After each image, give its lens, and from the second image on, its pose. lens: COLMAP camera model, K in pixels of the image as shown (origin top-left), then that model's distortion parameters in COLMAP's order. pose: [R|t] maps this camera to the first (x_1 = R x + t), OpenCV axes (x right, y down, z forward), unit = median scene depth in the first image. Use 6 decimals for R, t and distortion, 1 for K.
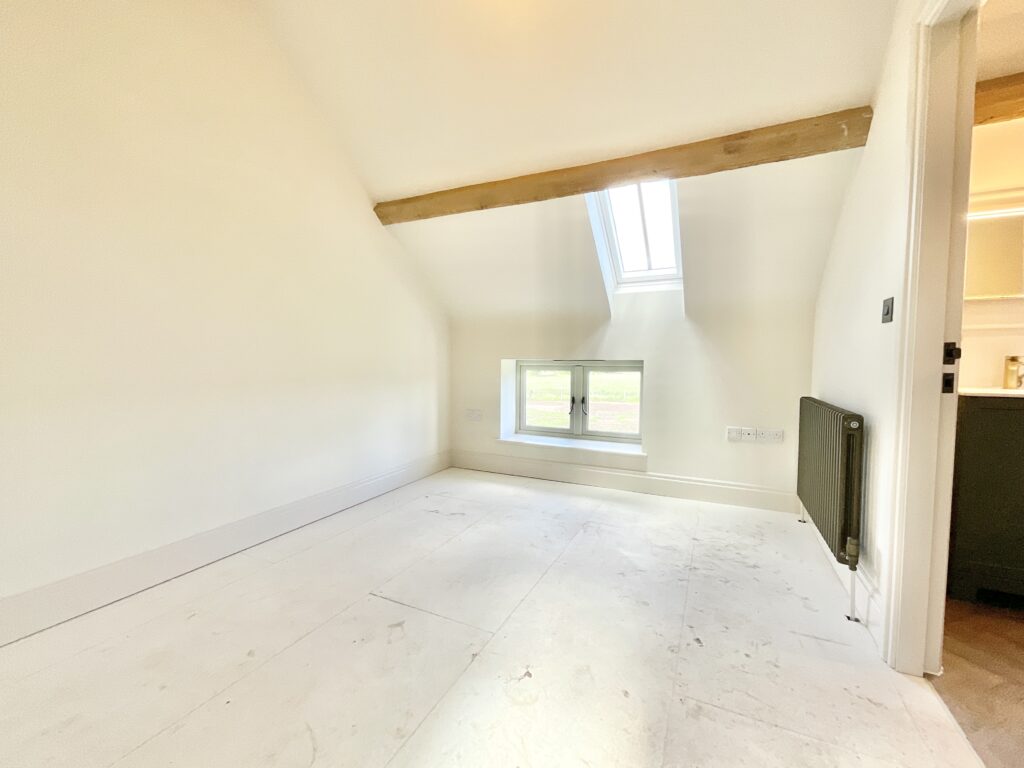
lens RADIAL K [[421.6, 0, 518.8], [0, 421.6, 382.9], [0, 0, 1]] dist [-0.000660, -0.000059]
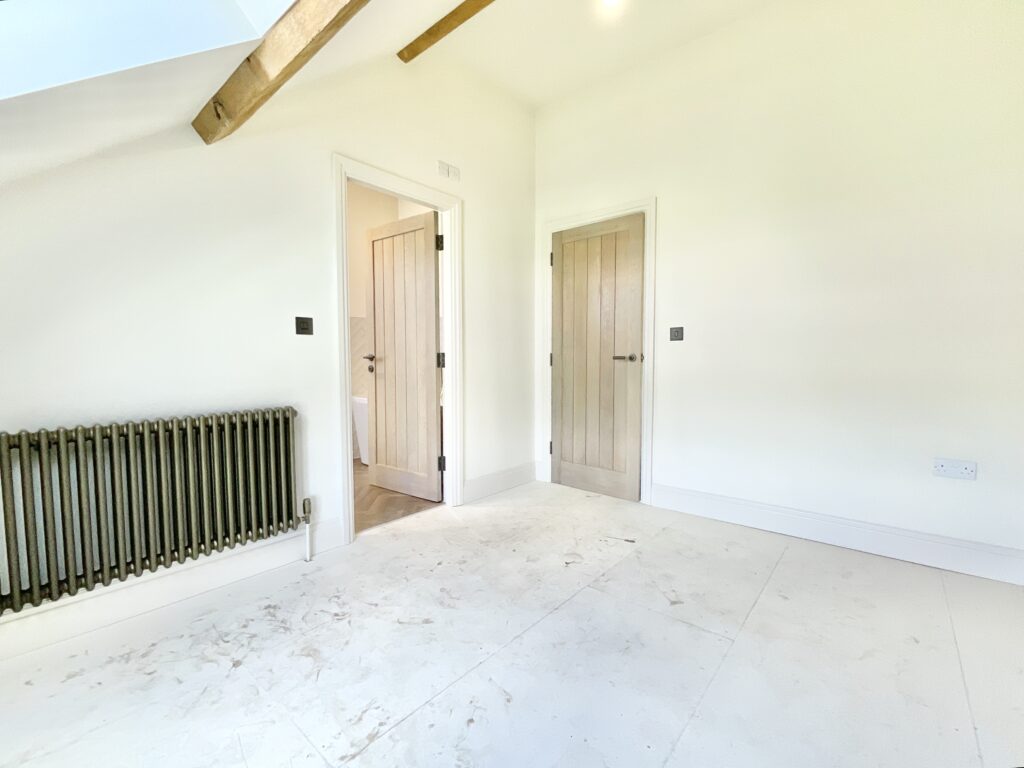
lens RADIAL K [[421.6, 0, 518.8], [0, 421.6, 382.9], [0, 0, 1]] dist [-0.000660, -0.000059]
pose [[-0.964722, -0.020677, 0.262458, -0.131745], [0.011648, 0.992582, 0.121014, -0.105650], [-0.263013, 0.119802, -0.957325, 1.622126]]
